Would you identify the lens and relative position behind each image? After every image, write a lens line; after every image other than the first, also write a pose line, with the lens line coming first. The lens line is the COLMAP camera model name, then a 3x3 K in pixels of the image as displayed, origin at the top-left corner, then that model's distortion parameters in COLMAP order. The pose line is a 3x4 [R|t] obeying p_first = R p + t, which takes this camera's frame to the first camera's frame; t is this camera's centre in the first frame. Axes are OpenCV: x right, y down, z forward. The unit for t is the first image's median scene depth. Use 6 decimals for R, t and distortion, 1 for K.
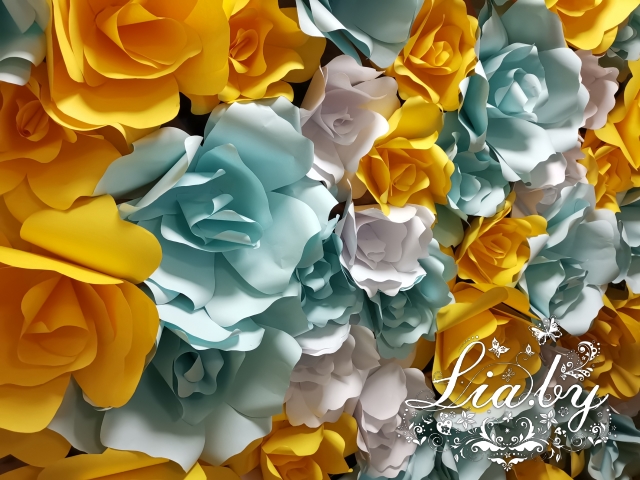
lens RADIAL K [[501.5, 0, 320.0], [0, 501.5, 240.0], [0, 0, 1]] dist [0.011043, 0.001973]
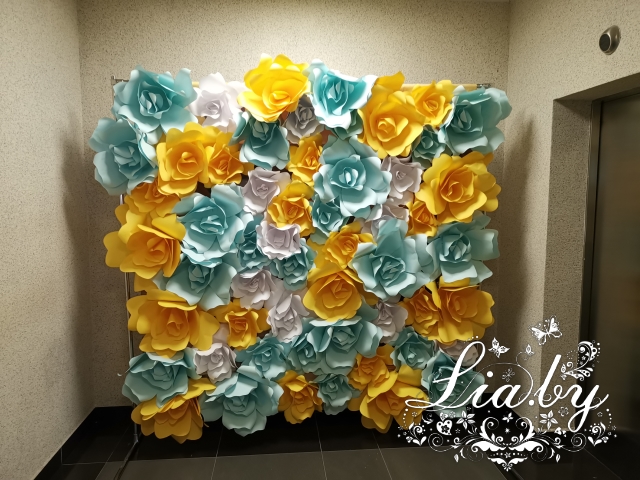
lens RADIAL K [[483.6, 0, 320.0], [0, 483.6, 240.0], [0, 0, 1]] dist [0.006039, 0.001336]
pose [[0.911809, 0.060044, -0.406200, 1.415480], [-0.087874, 0.994866, -0.050194, 0.128929], [0.401101, 0.081462, 0.912404, -1.212501]]
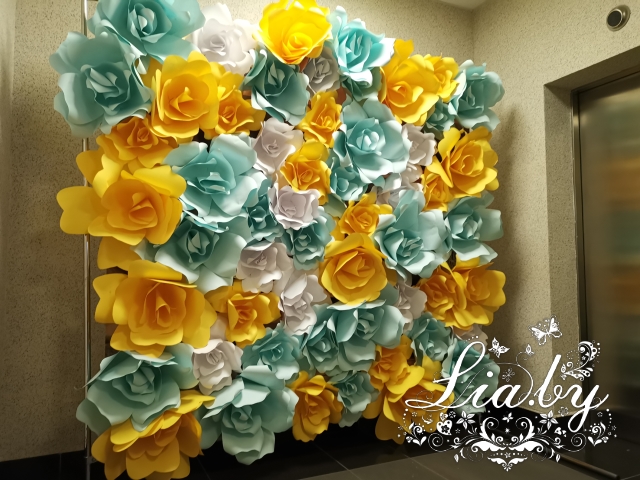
lens RADIAL K [[483.6, 0, 320.0], [0, 483.6, 240.0], [0, 0, 1]] dist [0.006039, 0.001336]
pose [[0.996186, 0.013061, -0.086276, 0.451899], [-0.032270, 0.973783, -0.225179, 0.654552], [0.081072, 0.227104, 0.970490, -0.983814]]
